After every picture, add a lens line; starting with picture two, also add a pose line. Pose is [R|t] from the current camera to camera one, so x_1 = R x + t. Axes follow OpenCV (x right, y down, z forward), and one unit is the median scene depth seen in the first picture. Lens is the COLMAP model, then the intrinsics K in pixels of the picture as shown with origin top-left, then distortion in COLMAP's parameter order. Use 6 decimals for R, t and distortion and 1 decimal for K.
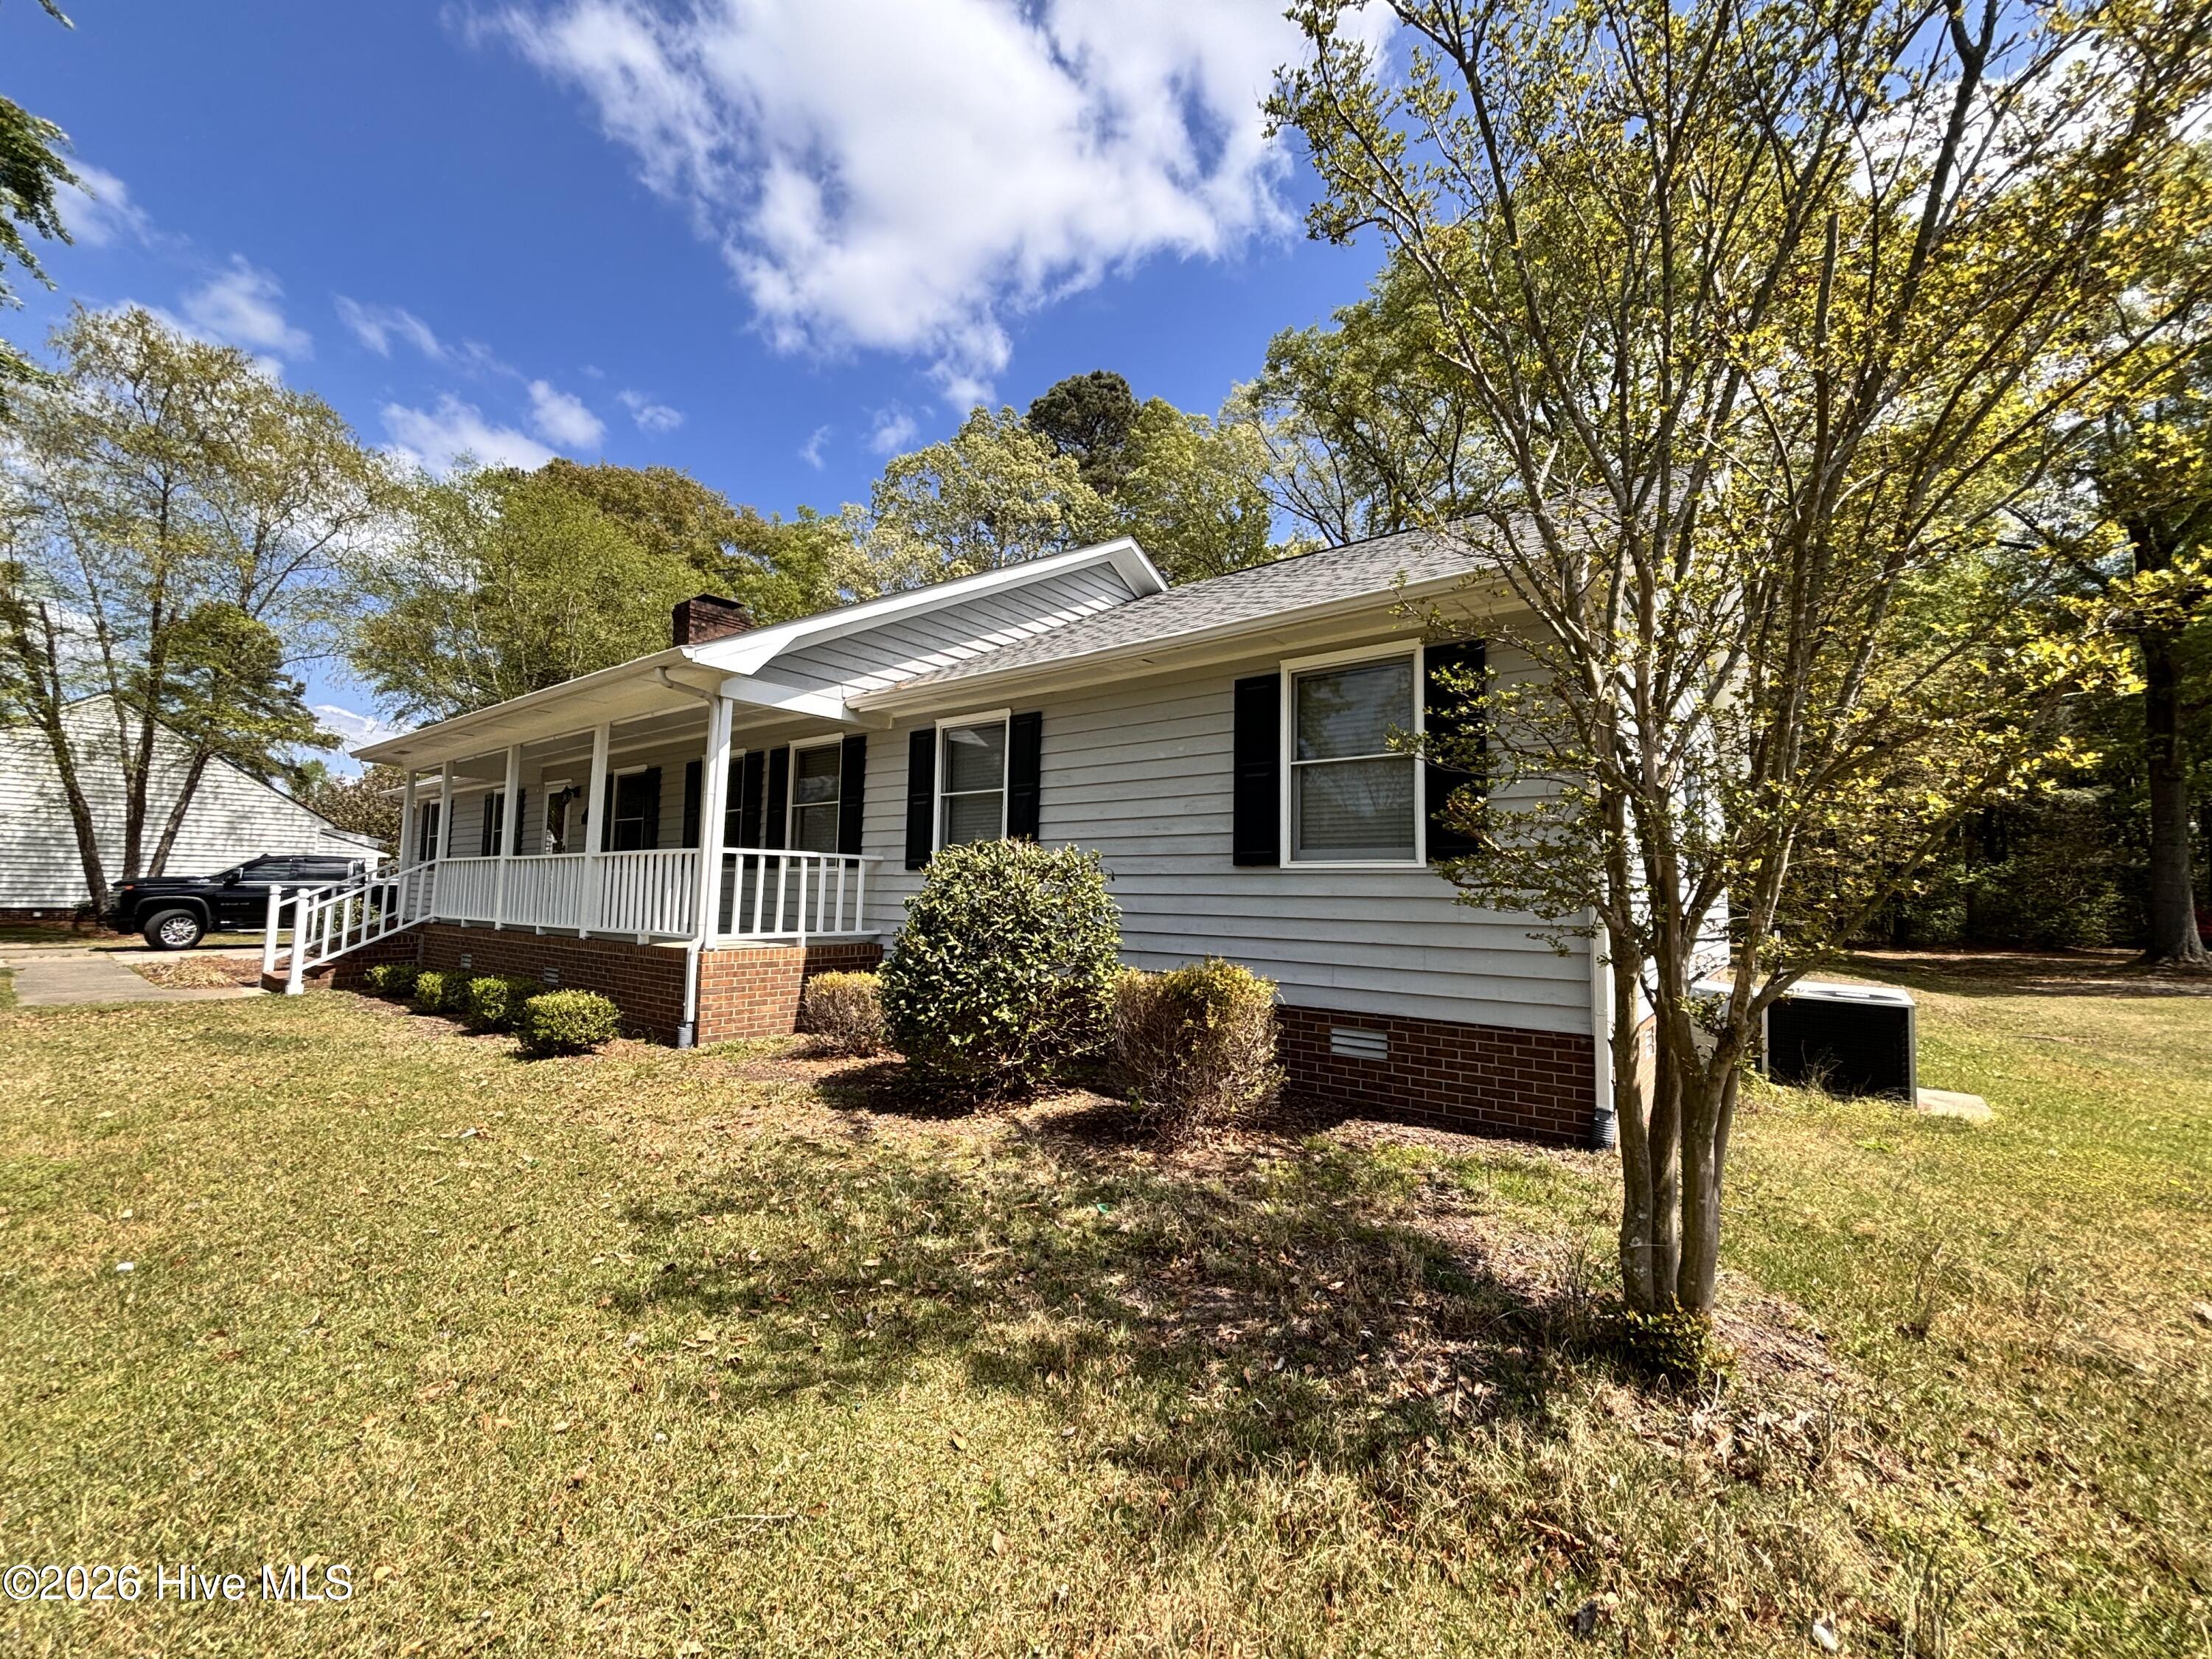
lens RADIAL K [[891.1, 0, 1099.5], [0, 891.1, 820.6], [0, 0, 1]] dist [0.005475, -0.001210]
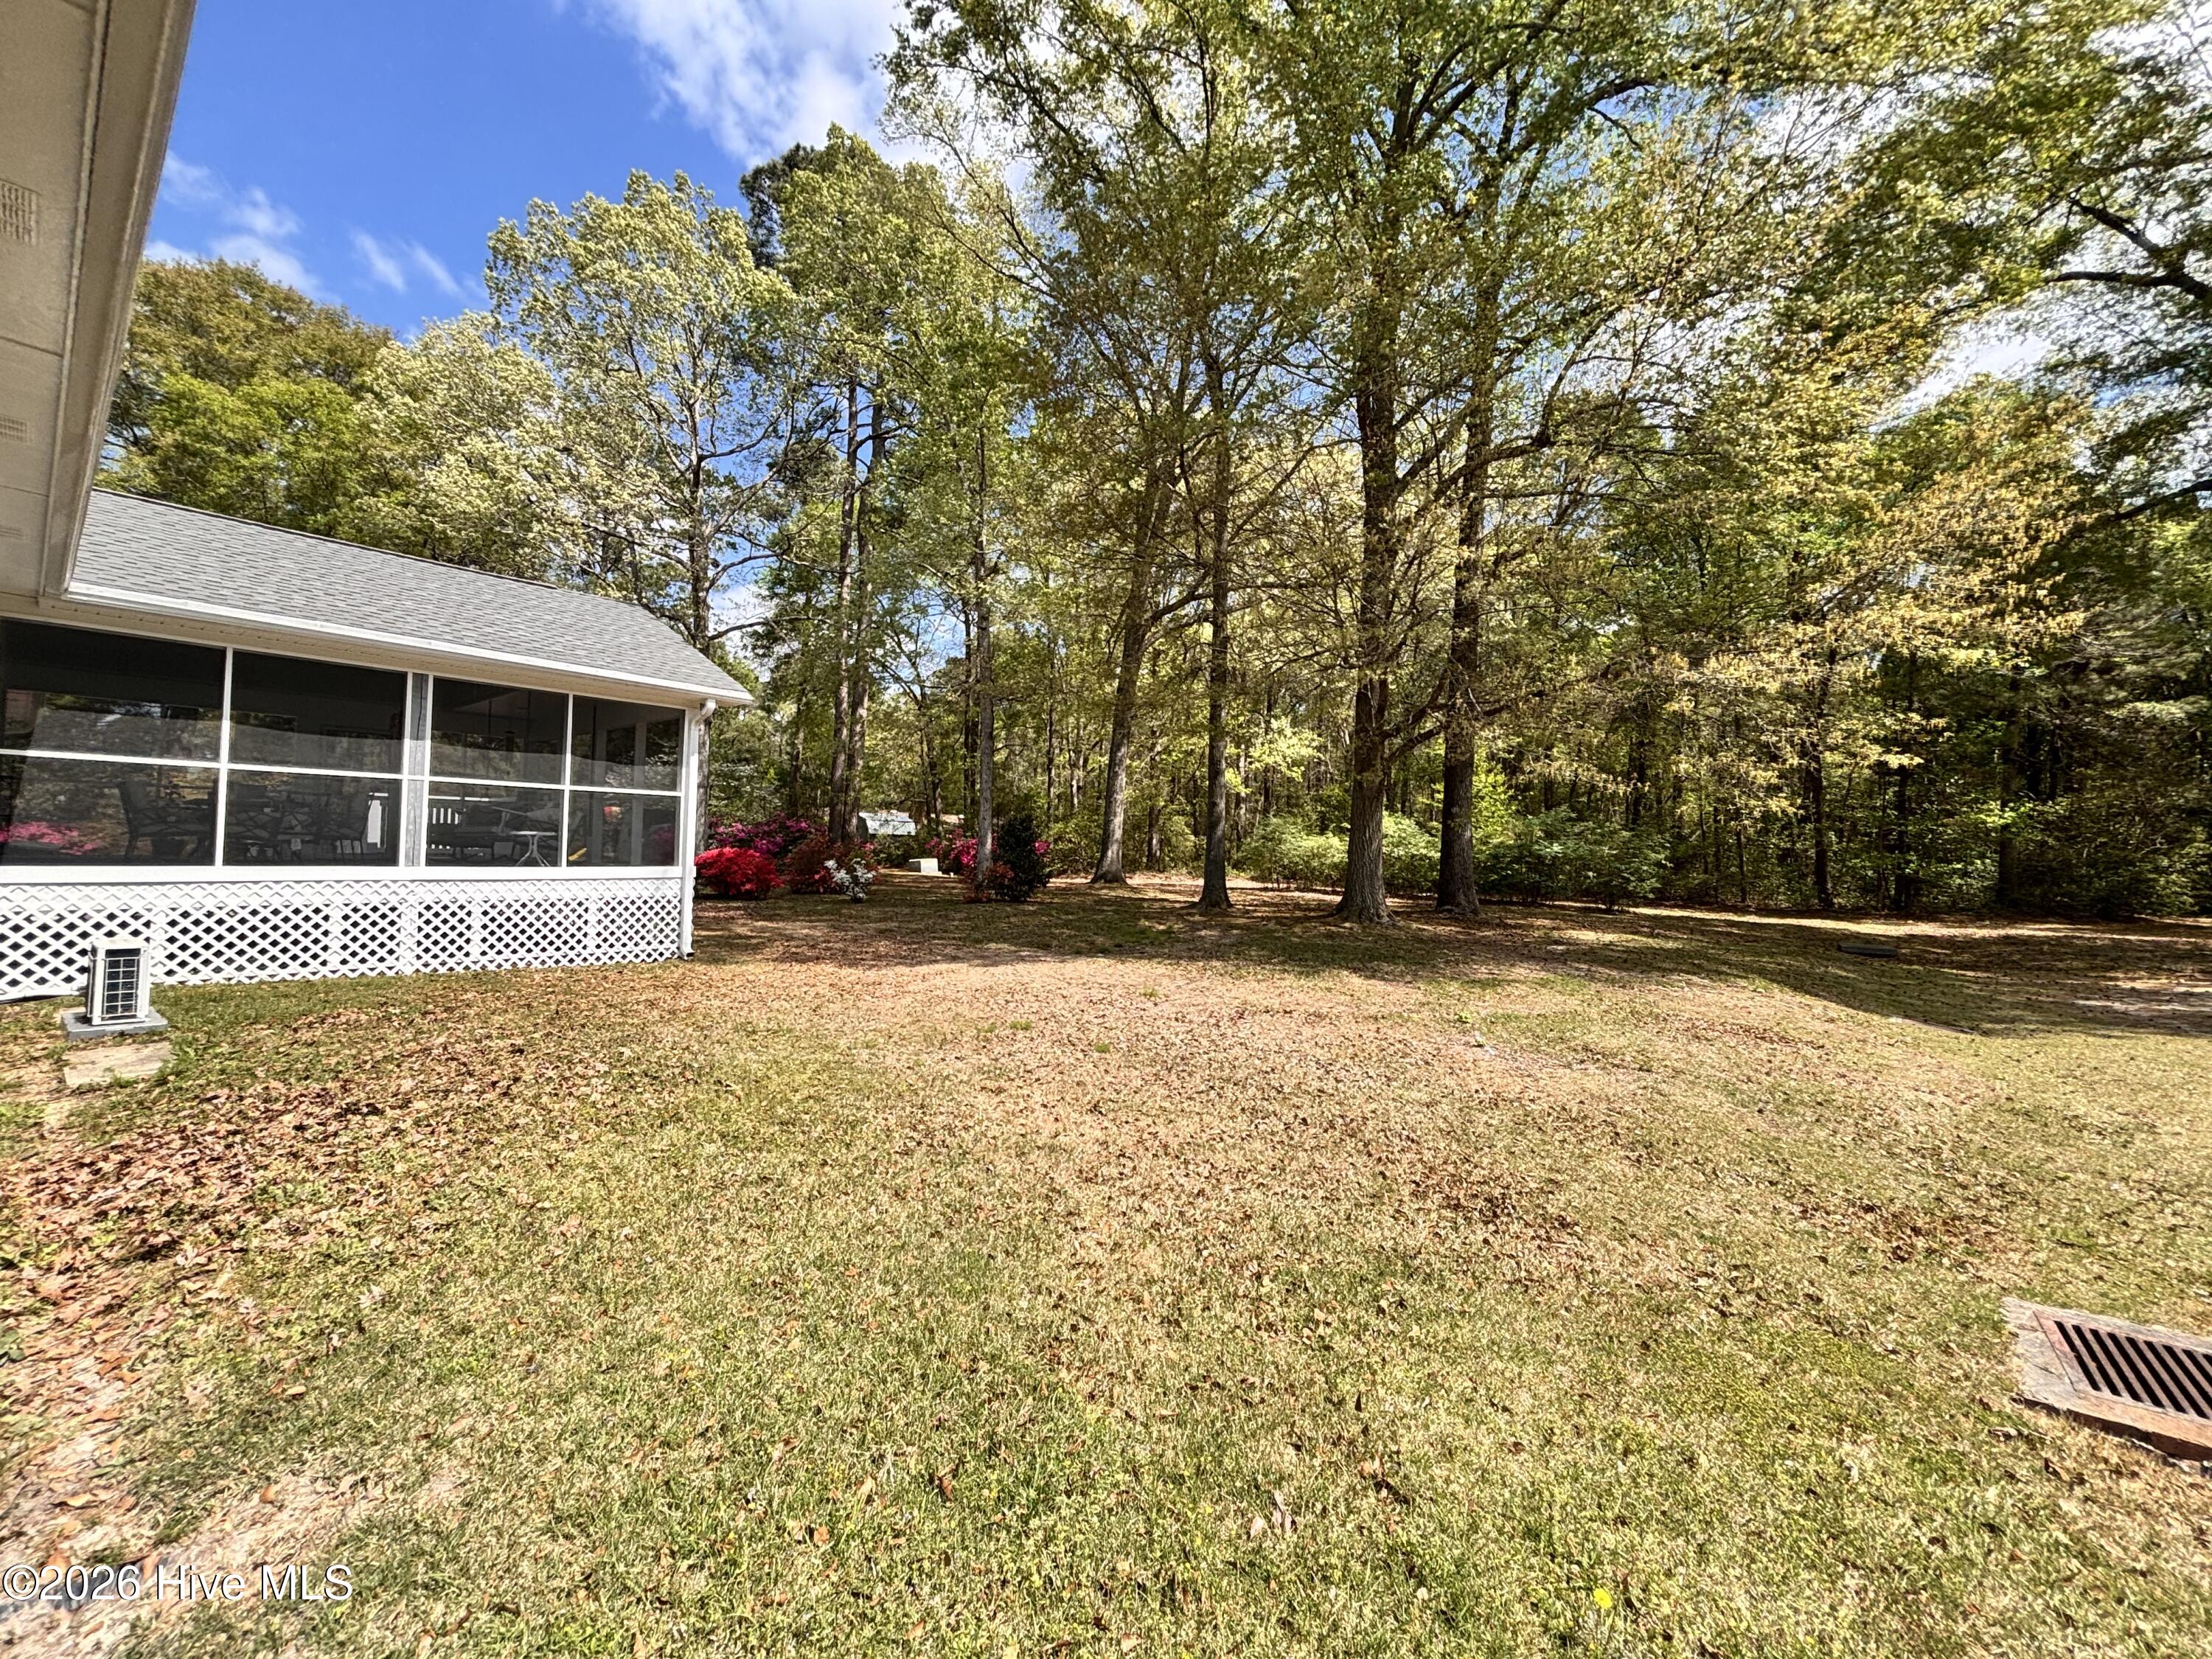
lens RADIAL K [[891.1, 0, 1098.7], [0, 891.1, 824.4], [0, 0, 1]] dist [0.005475, -0.001210]
pose [[0.999779, -0.001130, -0.021009, 1.680121], [0.002121, 0.998882, 0.047224, 0.205920], [0.020932, -0.047258, 0.998663, 1.723280]]
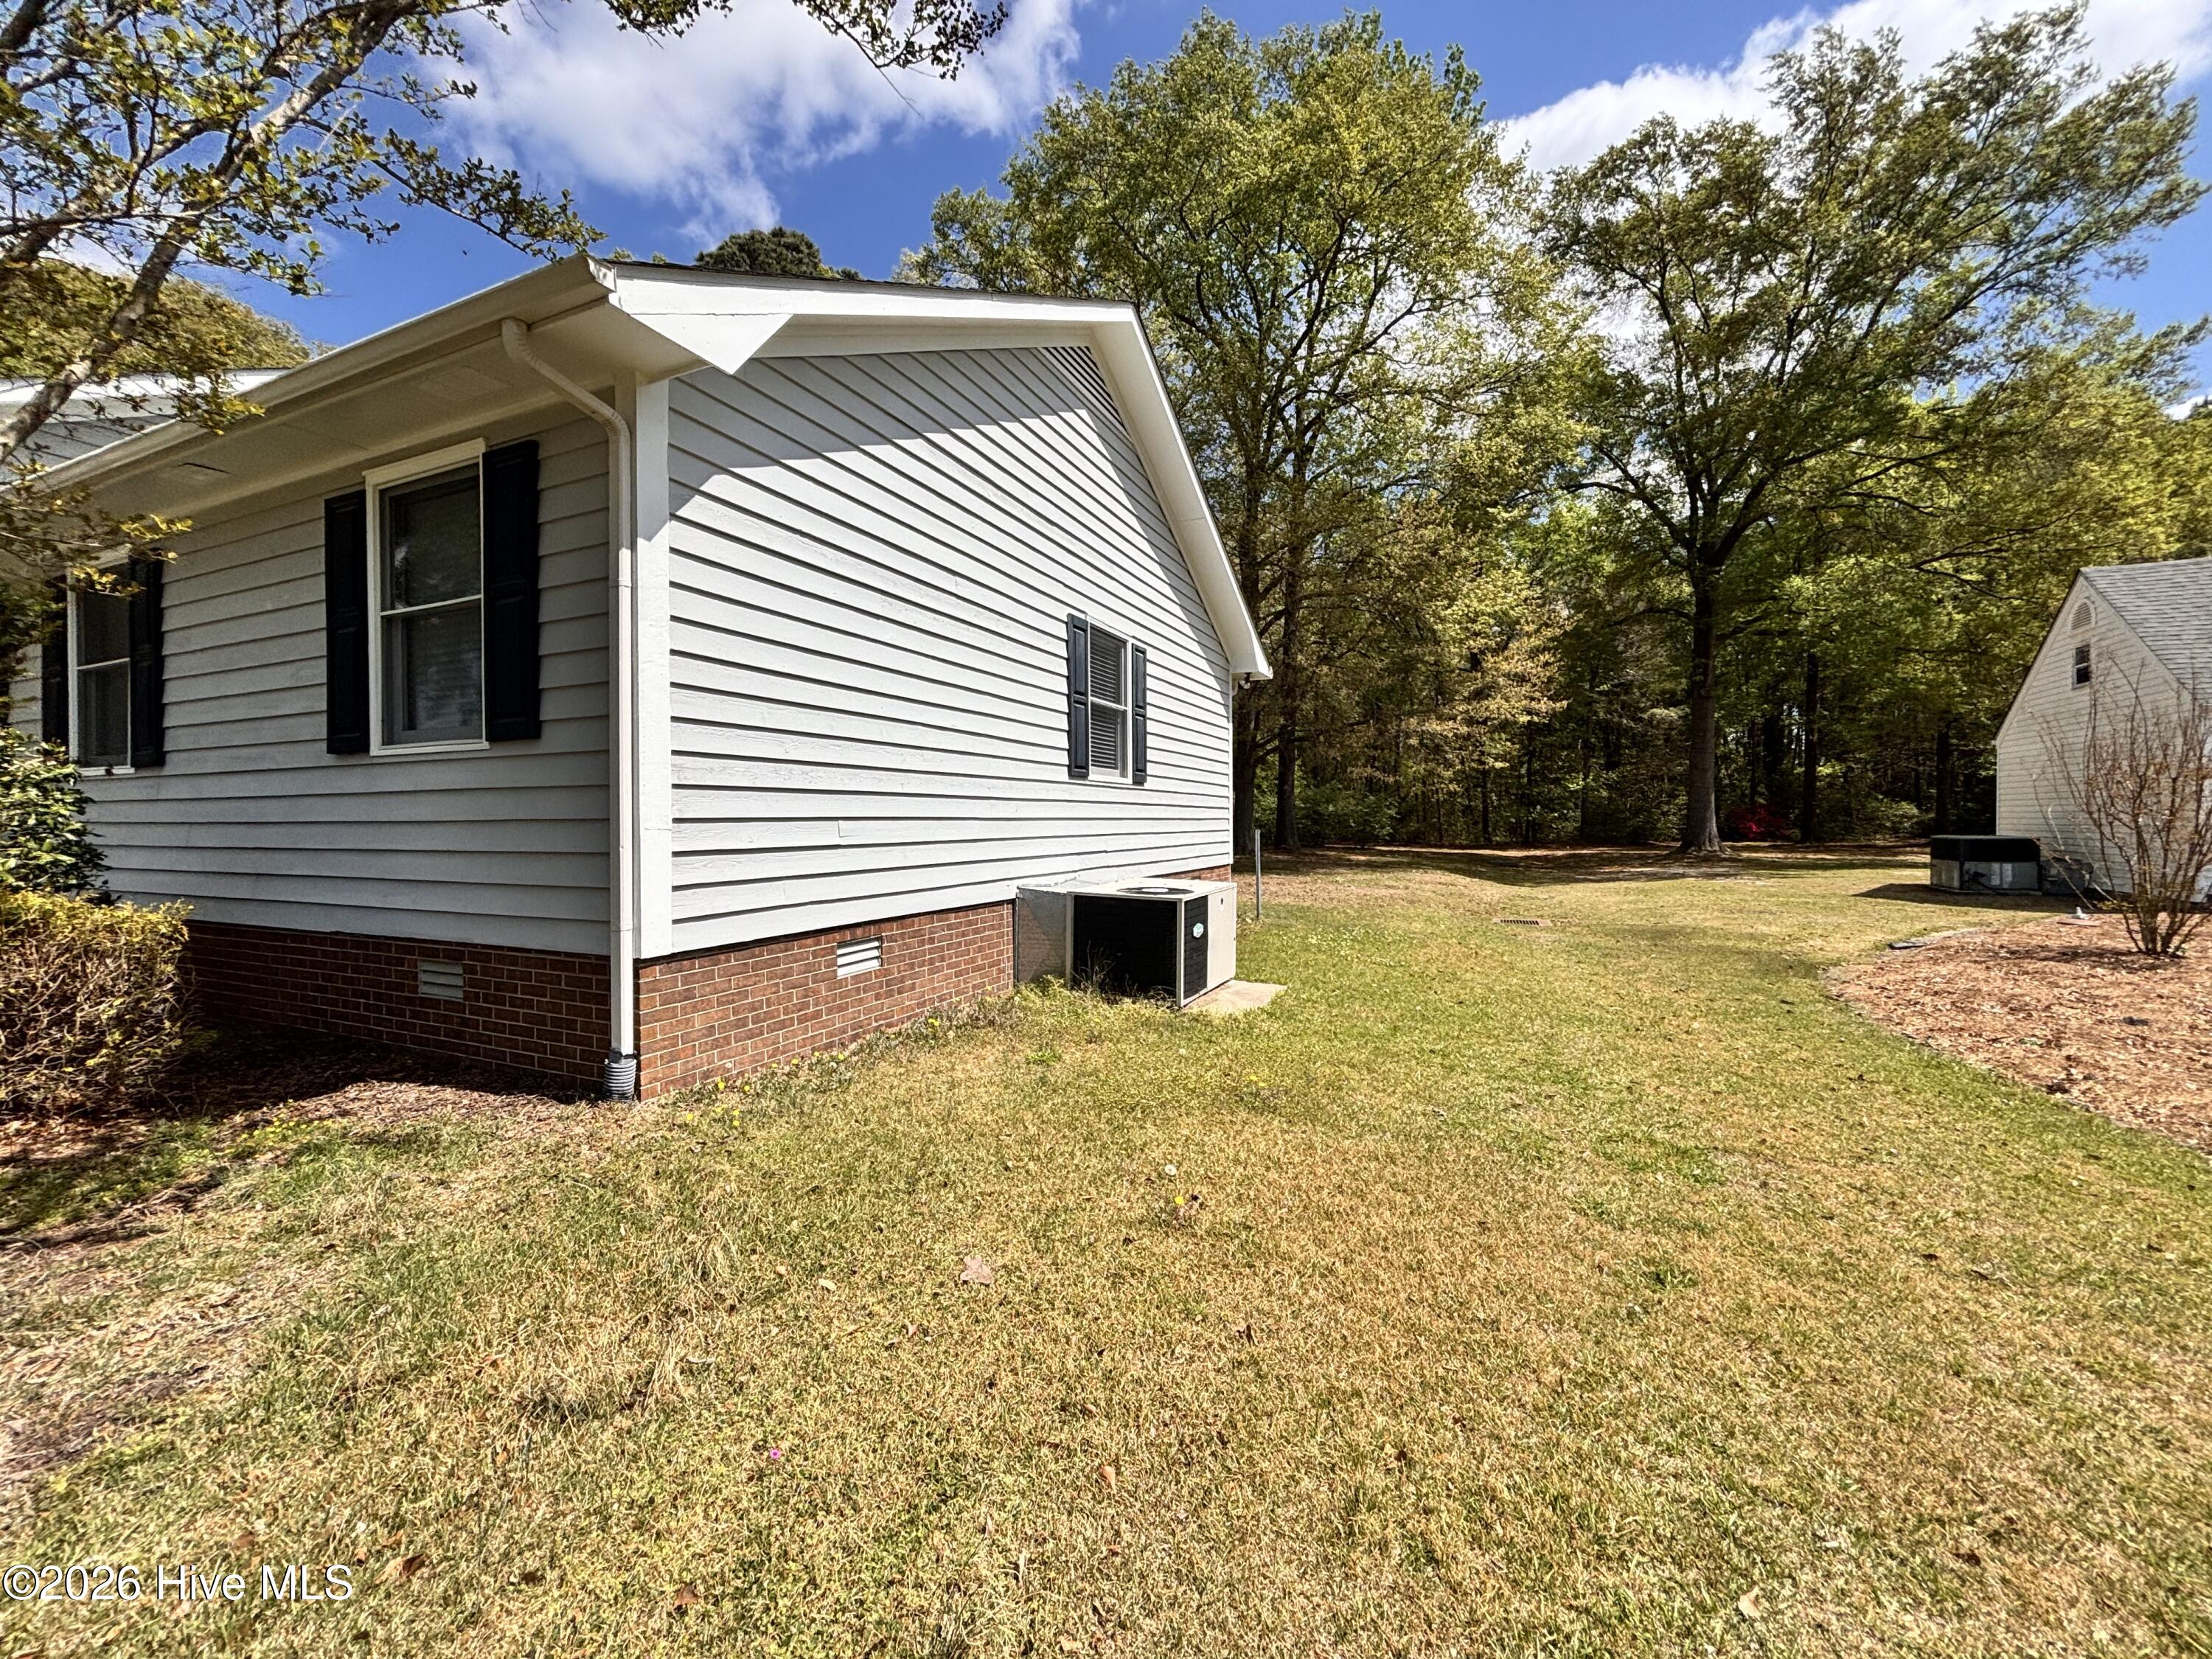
lens RADIAL K [[891.1, 0, 1106.5], [0, 891.1, 831.4], [0, 0, 1]] dist [0.005475, -0.001210]
pose [[0.970665, -0.027060, 0.238907, 0.597966], [0.003407, 0.995095, 0.098865, 0.042420], [-0.240410, -0.095151, 0.965997, 0.114720]]
